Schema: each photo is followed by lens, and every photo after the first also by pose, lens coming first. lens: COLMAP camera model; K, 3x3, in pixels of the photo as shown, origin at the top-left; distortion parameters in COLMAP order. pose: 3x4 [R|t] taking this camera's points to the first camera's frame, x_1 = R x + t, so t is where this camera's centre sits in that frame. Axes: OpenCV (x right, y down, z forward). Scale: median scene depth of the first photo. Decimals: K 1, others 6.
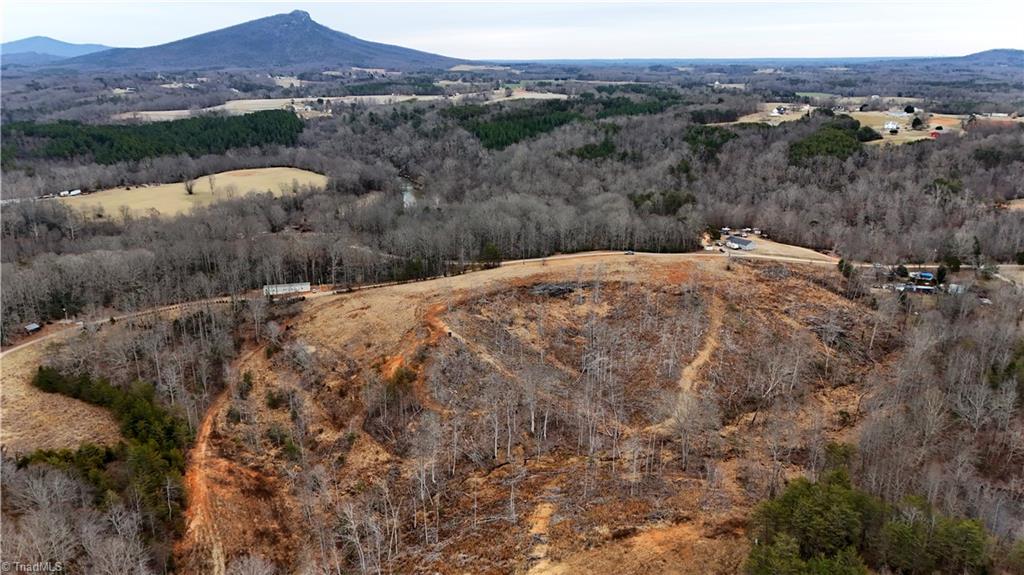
lens RADIAL K [[759.2, 0, 517.0], [0, 759.2, 285.2], [0, 0, 1]] dist [0.094552, -0.096428]
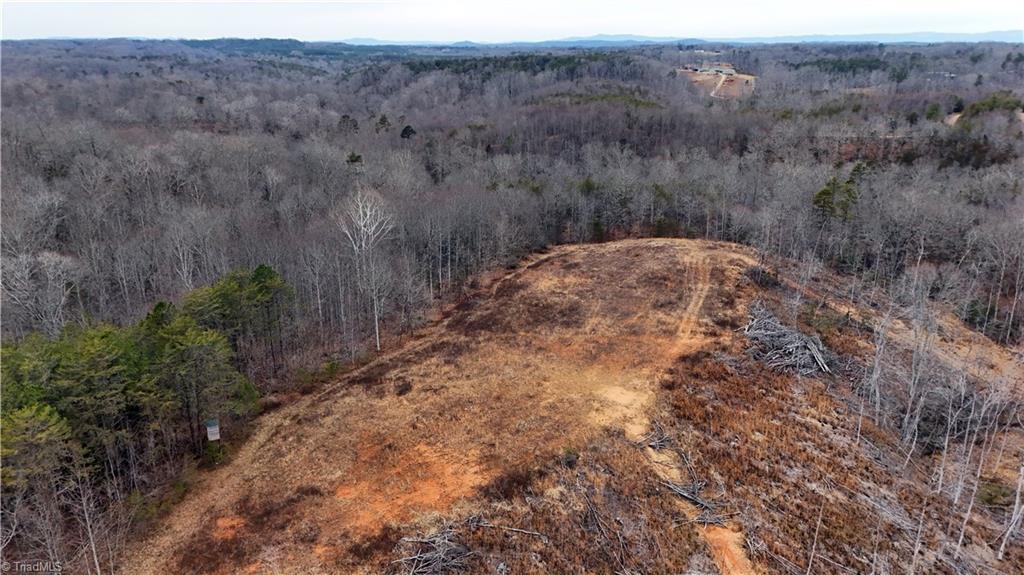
lens RADIAL K [[759.2, 0, 511.0], [0, 759.2, 284.8], [0, 0, 1]] dist [0.094552, -0.096428]
pose [[-0.937321, 0.107379, -0.331511, 0.067483], [-0.096568, 0.834038, 0.543189, -0.001211], [0.334820, 0.541156, -0.771392, 0.318569]]
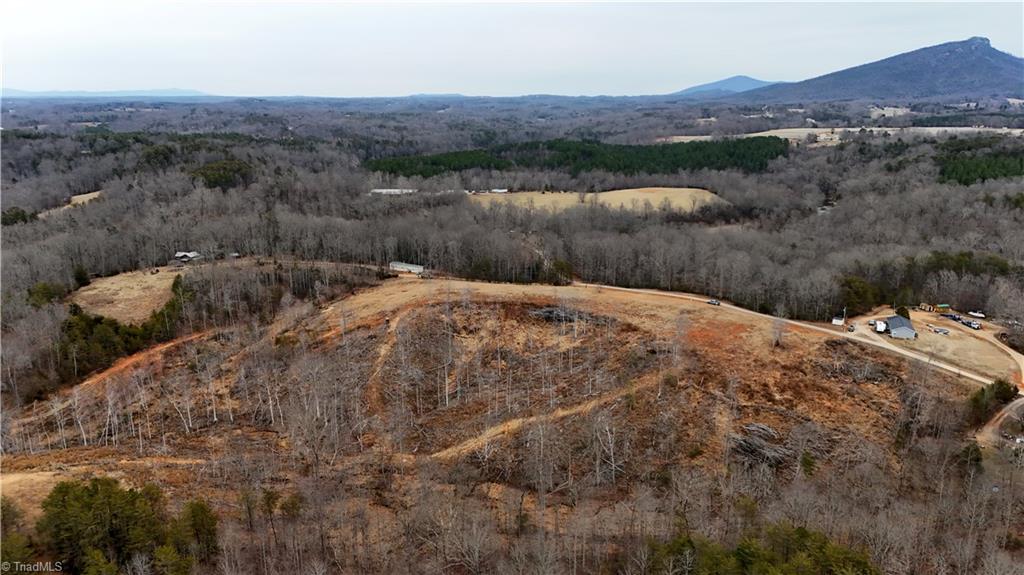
lens RADIAL K [[759.2, 0, 510.2], [0, 759.2, 281.3], [0, 0, 1]] dist [0.094552, -0.096428]
pose [[0.671279, 0.176199, -0.719957, 0.313015], [-0.209935, 0.976756, 0.043306, -0.028511], [0.710853, 0.122073, 0.692666, 0.150069]]
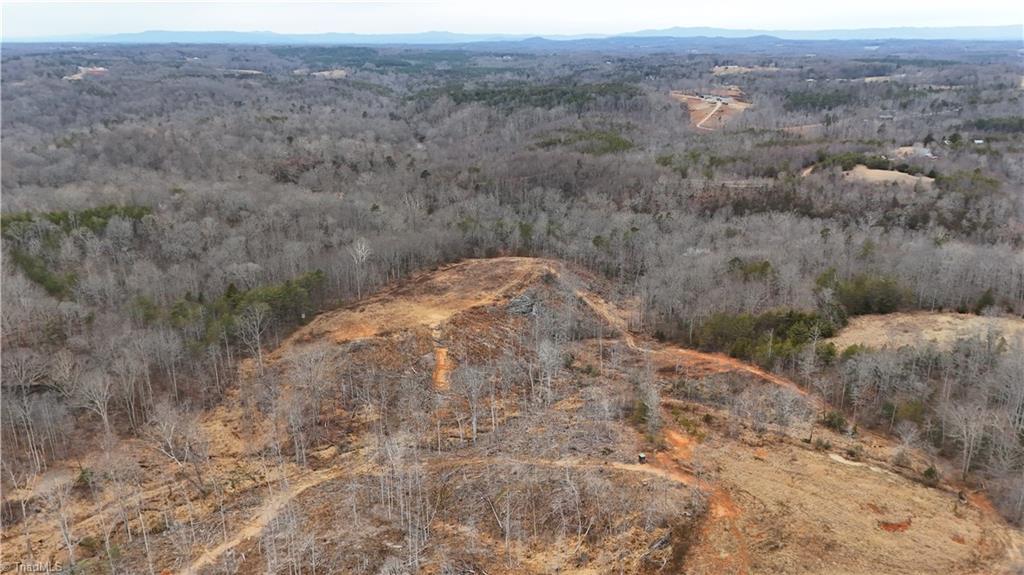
lens RADIAL K [[759.2, 0, 513.1], [0, 759.2, 298.3], [0, 0, 1]] dist [0.094552, -0.096428]
pose [[-0.965576, 0.086537, -0.245304, 0.064589], [-0.072517, 0.816098, 0.573346, -0.159391], [0.249808, 0.571398, -0.781729, 0.557986]]
